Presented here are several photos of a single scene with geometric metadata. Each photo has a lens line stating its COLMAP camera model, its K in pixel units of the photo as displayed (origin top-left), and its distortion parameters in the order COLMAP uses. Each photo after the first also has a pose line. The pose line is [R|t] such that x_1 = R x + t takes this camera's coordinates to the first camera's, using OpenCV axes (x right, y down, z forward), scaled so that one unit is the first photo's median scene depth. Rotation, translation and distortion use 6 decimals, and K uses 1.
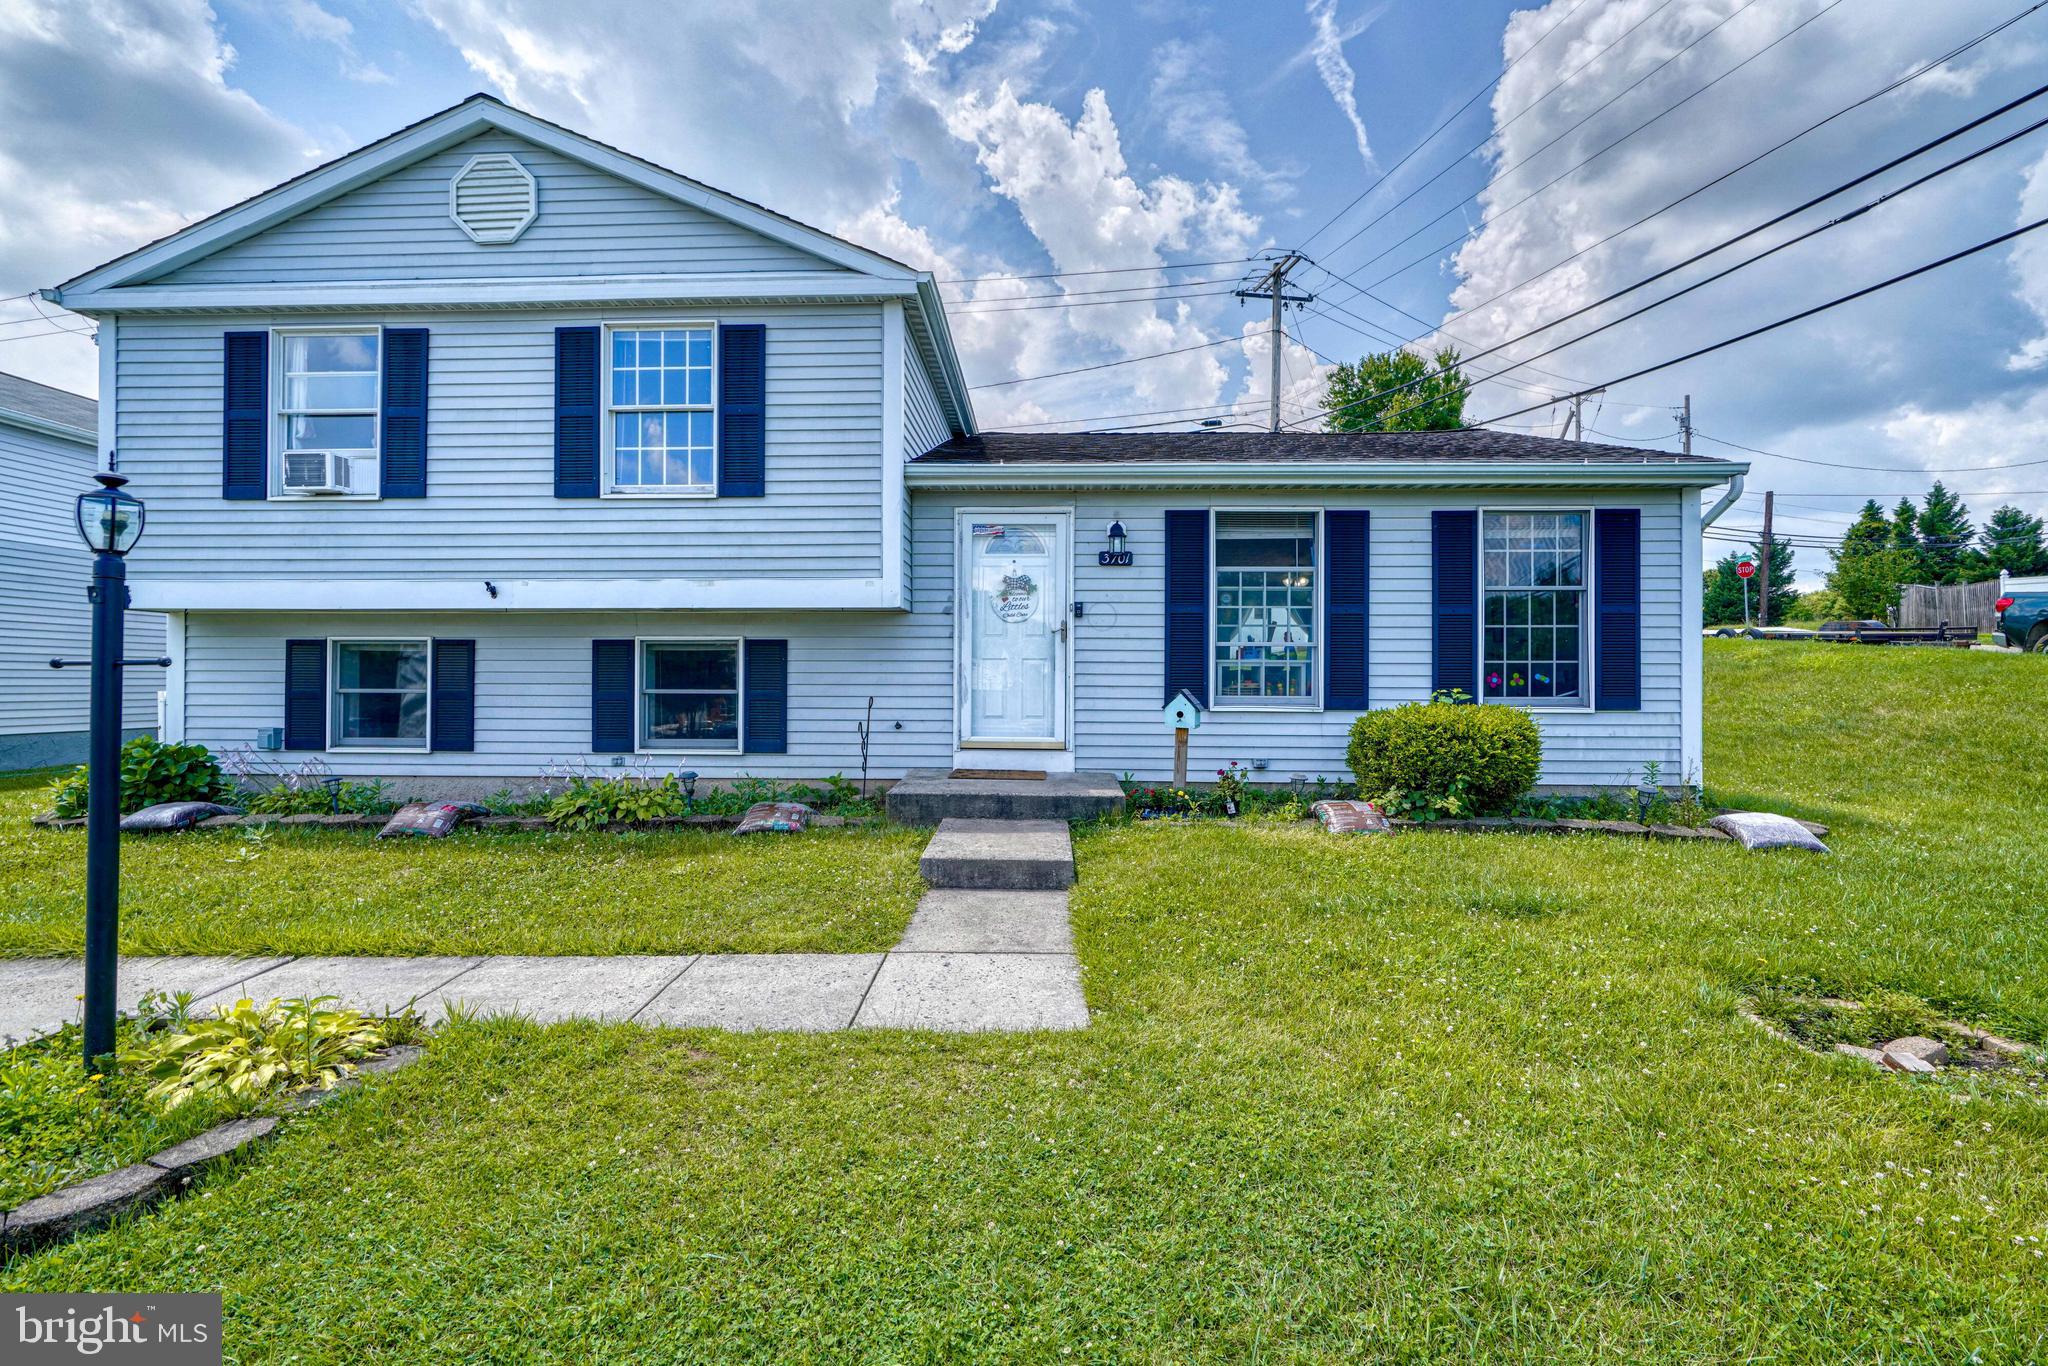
lens RADIAL K [[918.0, 0, 1021.8], [0, 918.0, 683.8], [0, 0, 1]] dist [-0.010256, 0.005427]
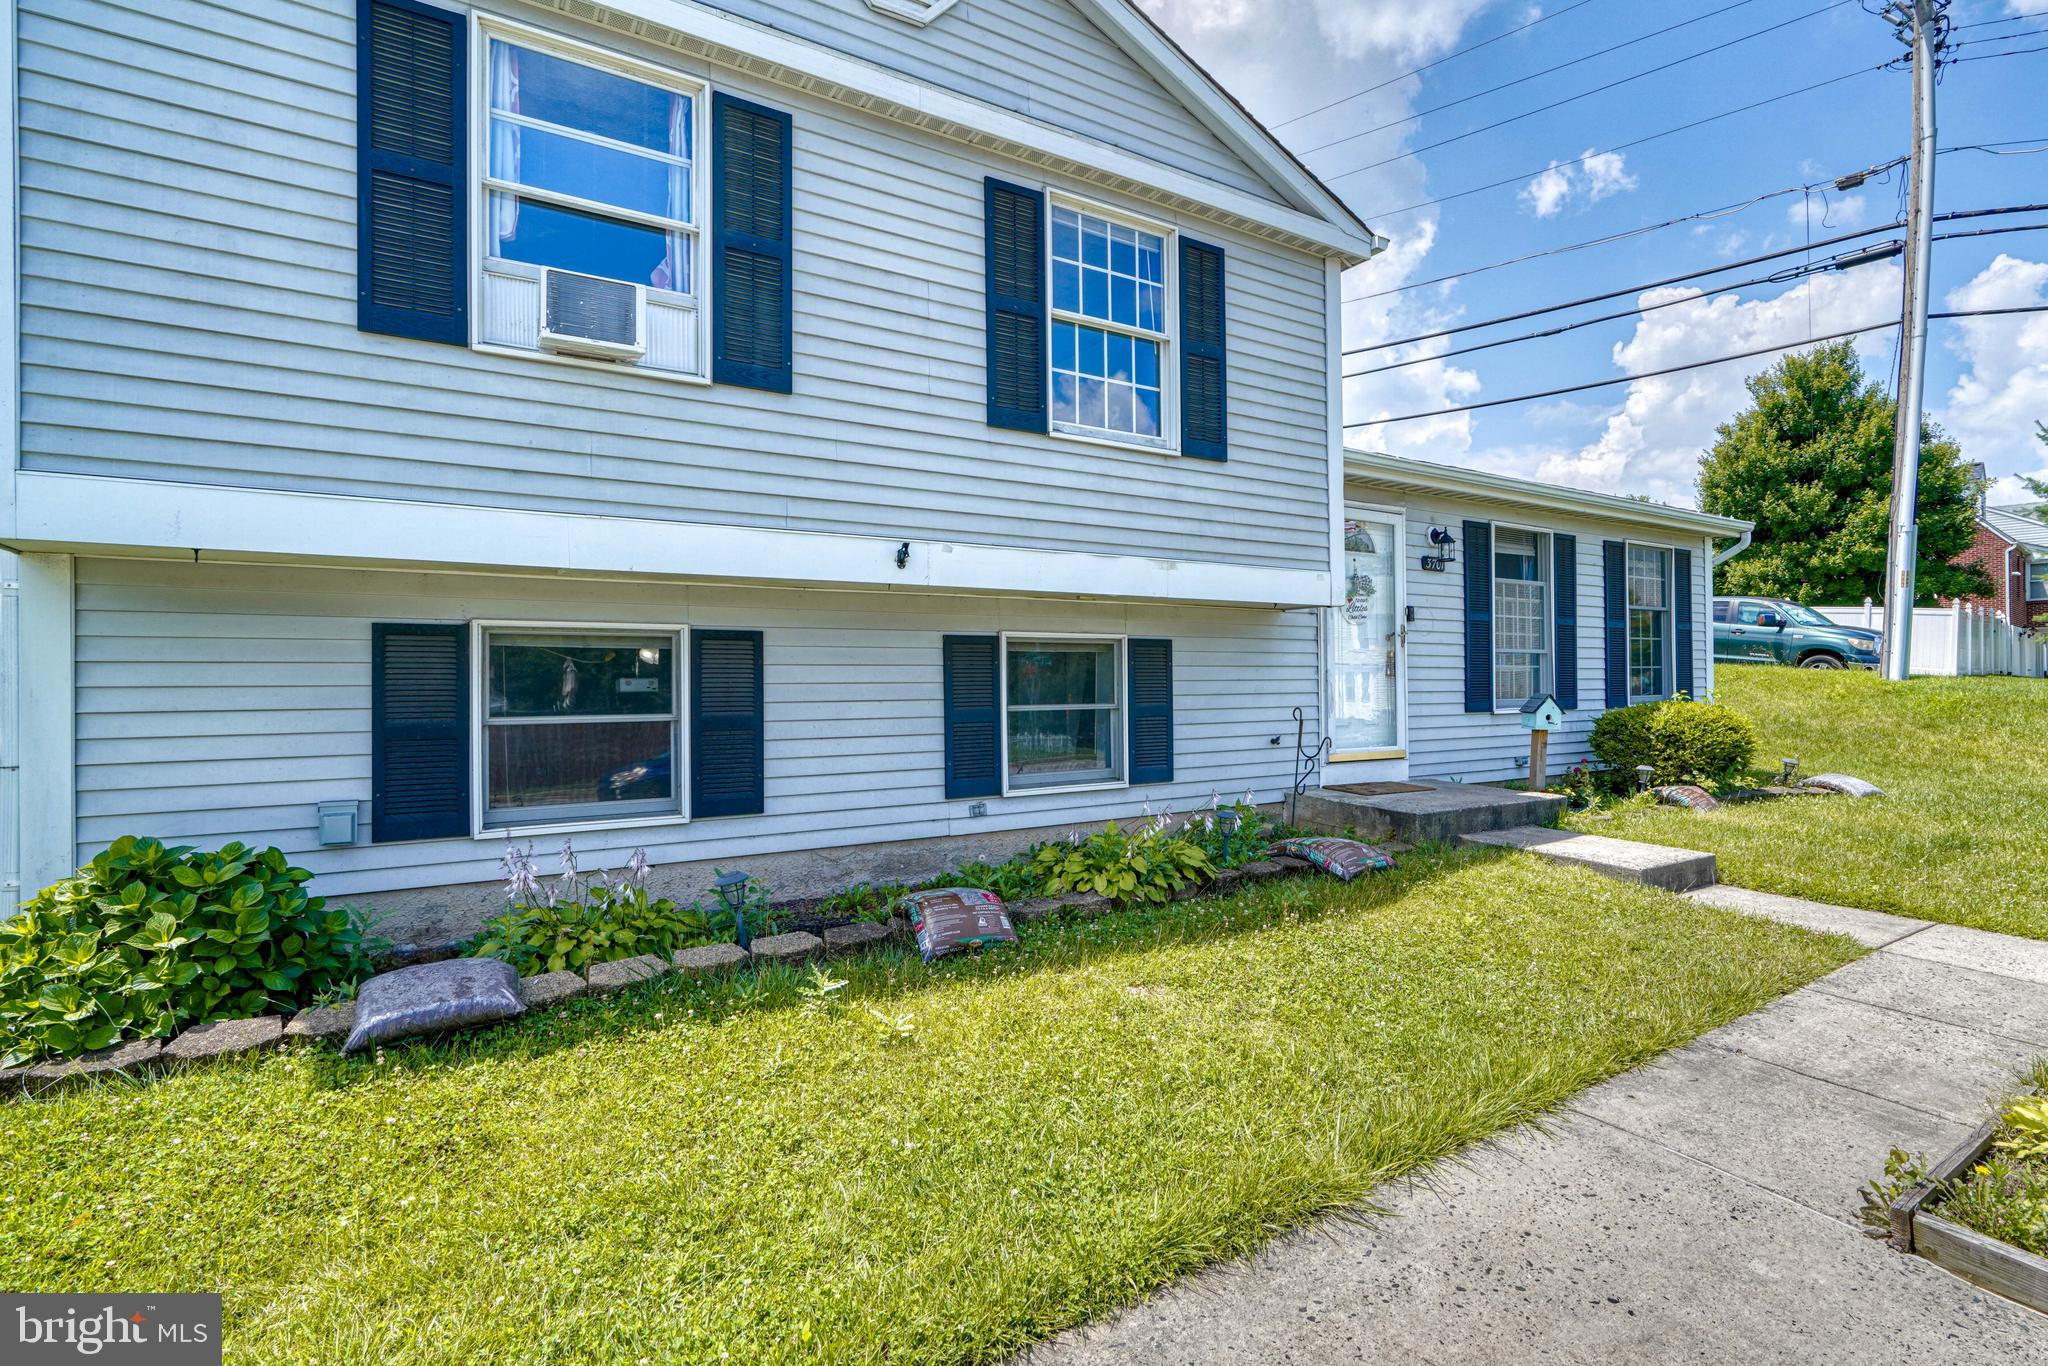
lens RADIAL K [[1015.6, 0, 1115.0], [0, 1015.6, 676.4], [0, 0, 1]] dist [-0.003627, 0.000206]
pose [[0.802381, -0.005737, 0.596785, -0.841794], [0.010963, 0.999927, -0.005128, -0.012067], [-0.596712, 0.010658, 0.802385, 0.325642]]
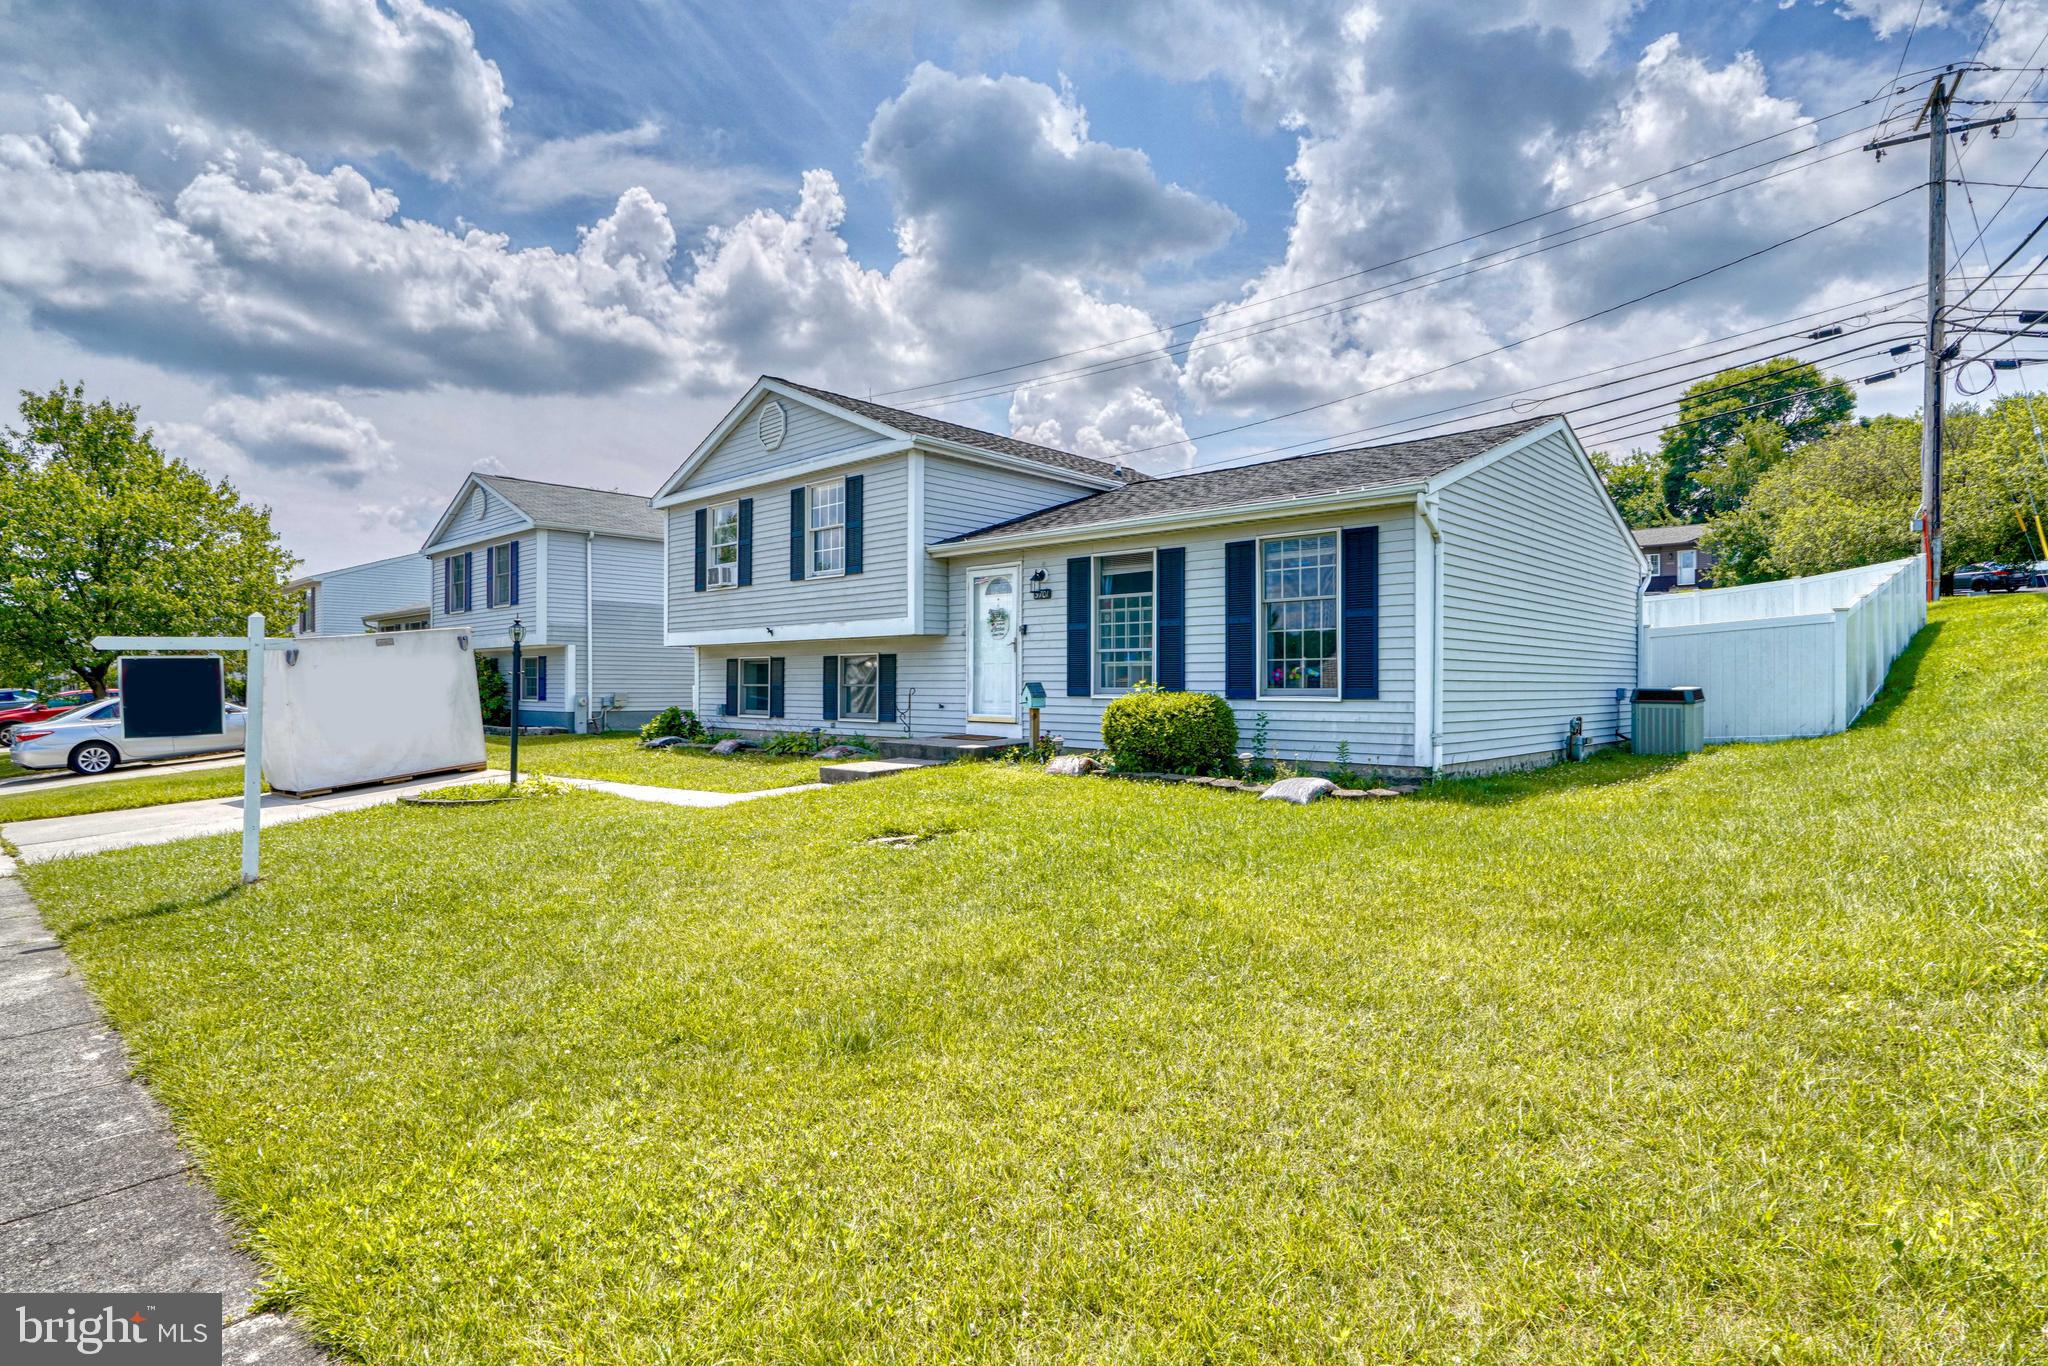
lens RADIAL K [[1057.1, 0, 1024.0], [0, 1057.1, 683.0], [0, 0, 1]] dist [-0.001936, 0.000343]
pose [[0.755559, -0.003422, -0.655071, 1.199446], [0.000004, 0.999986, -0.005218, 0.014730], [0.655080, 0.003940, 0.755549, -0.300839]]
